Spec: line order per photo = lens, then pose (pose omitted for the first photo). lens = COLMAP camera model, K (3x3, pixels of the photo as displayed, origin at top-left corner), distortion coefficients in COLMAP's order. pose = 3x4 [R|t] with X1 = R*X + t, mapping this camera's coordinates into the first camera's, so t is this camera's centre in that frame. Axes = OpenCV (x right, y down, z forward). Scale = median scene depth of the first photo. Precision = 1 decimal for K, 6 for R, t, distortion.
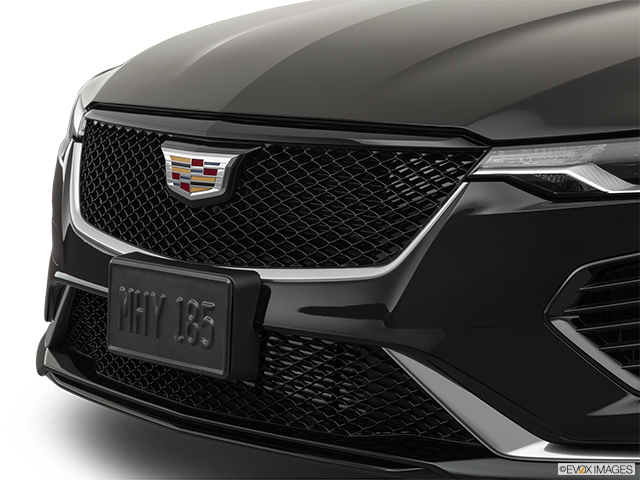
lens RADIAL K [[1775.8, 0, 320.0], [0, 1775.8, 240.0], [0, 0, 1]] dist [0.106917, 0.617922]
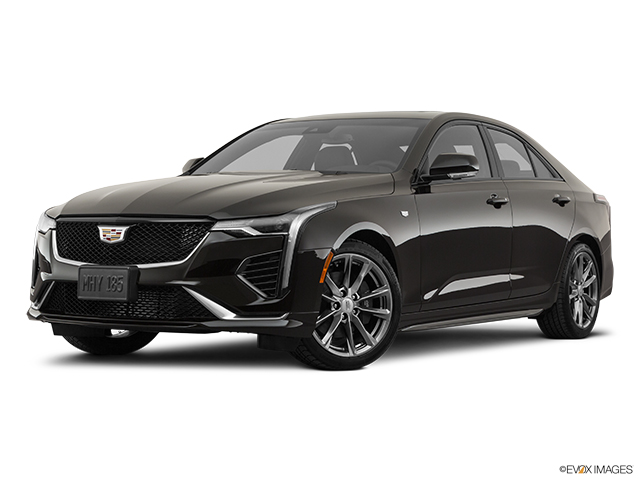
lens RADIAL K [[1355.8, 0, 320.0], [0, 1355.8, 240.0], [0, 0, 1]] dist [0.003657, 0.167488]
pose [[0.970396, 0.003991, 0.241488, -0.283763], [0.026185, 0.992232, -0.121618, 0.257276], [-0.240098, 0.124341, 0.962753, -1.246408]]
